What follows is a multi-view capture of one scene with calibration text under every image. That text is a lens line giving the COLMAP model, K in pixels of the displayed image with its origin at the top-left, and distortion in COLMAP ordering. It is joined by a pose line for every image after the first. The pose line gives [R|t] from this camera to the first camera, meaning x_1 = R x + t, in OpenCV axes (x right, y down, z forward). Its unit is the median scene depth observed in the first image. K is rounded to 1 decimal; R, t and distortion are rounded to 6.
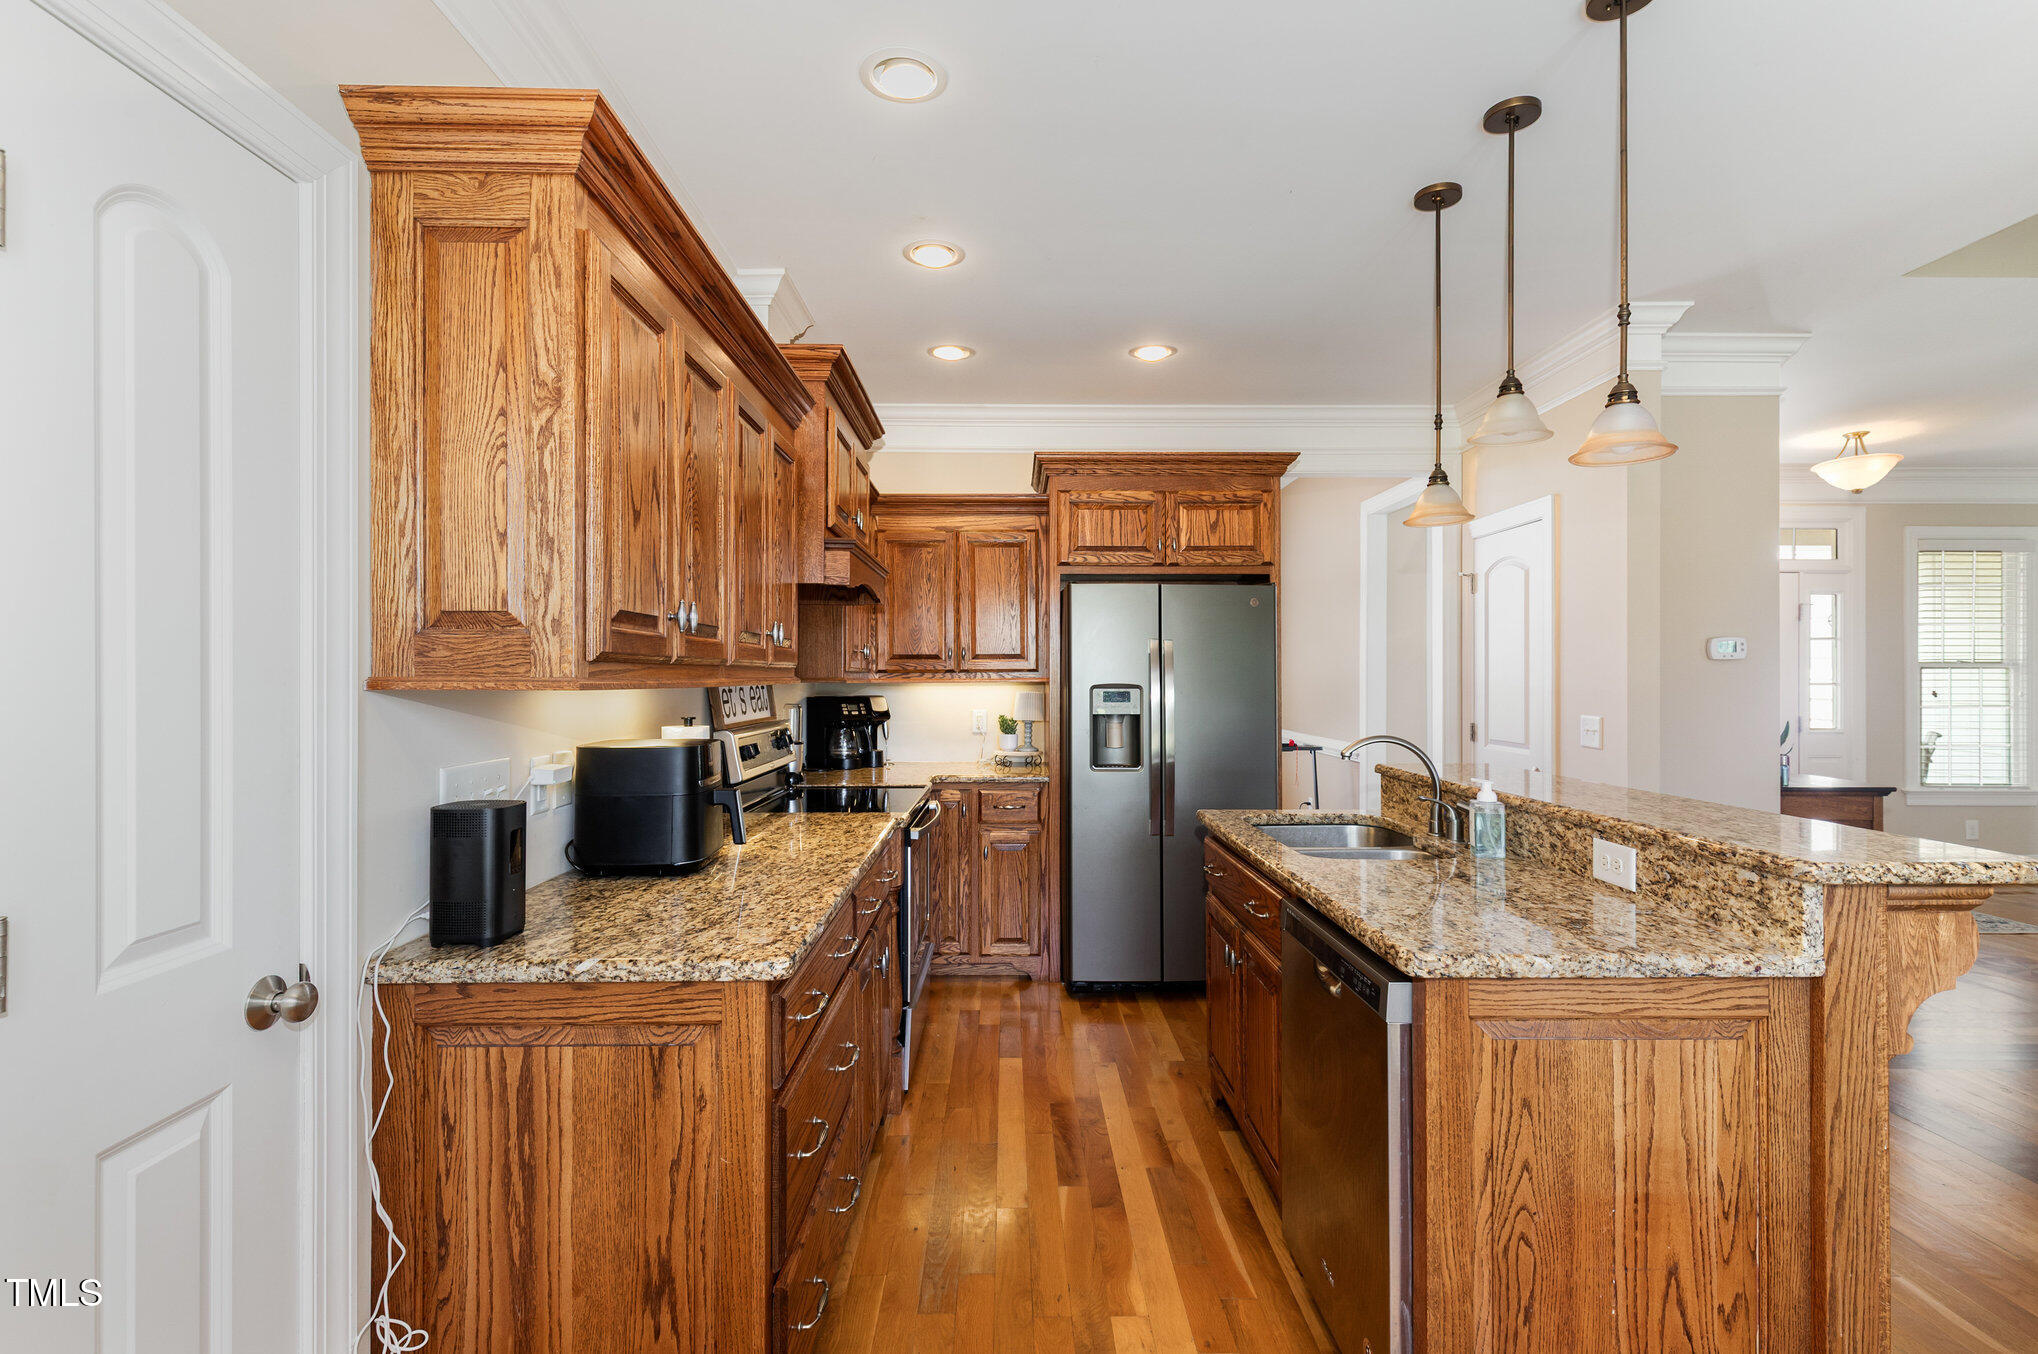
lens RADIAL K [[943.1, 0, 1031.4], [0, 943.1, 677.6], [0, 0, 1]] dist [0.015587, -0.001033]
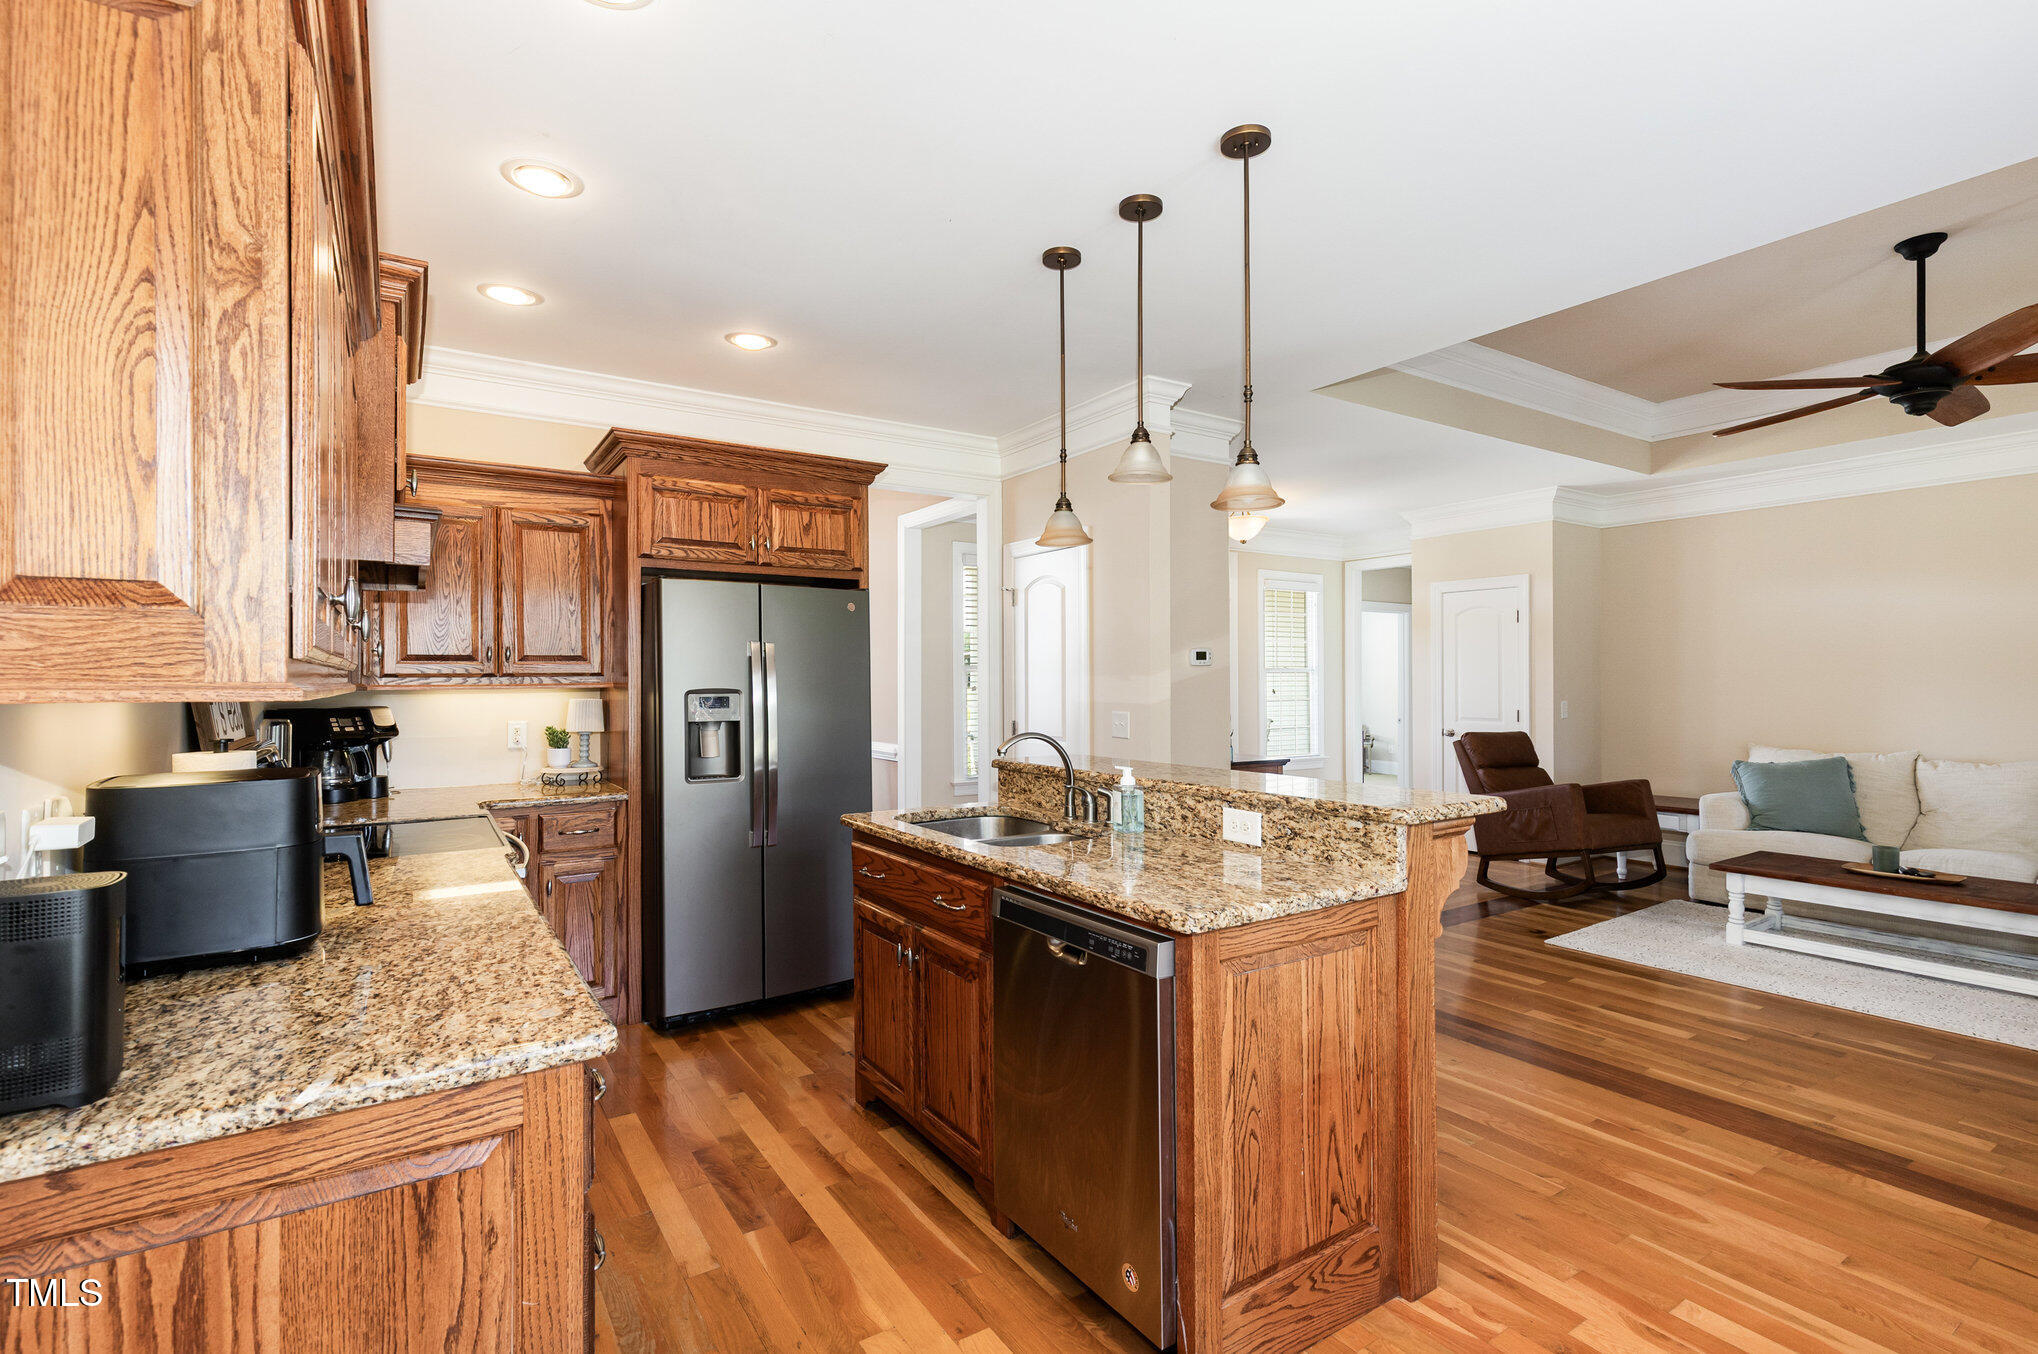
lens RADIAL K [[943.1, 0, 1031.4], [0, 943.1, 677.6], [0, 0, 1]] dist [0.015587, -0.001033]
pose [[0.845398, -0.002508, 0.534130, -0.360181], [0.005194, 0.999980, -0.003526, 0.001662], [-0.534111, 0.005755, 0.845395, 0.108155]]
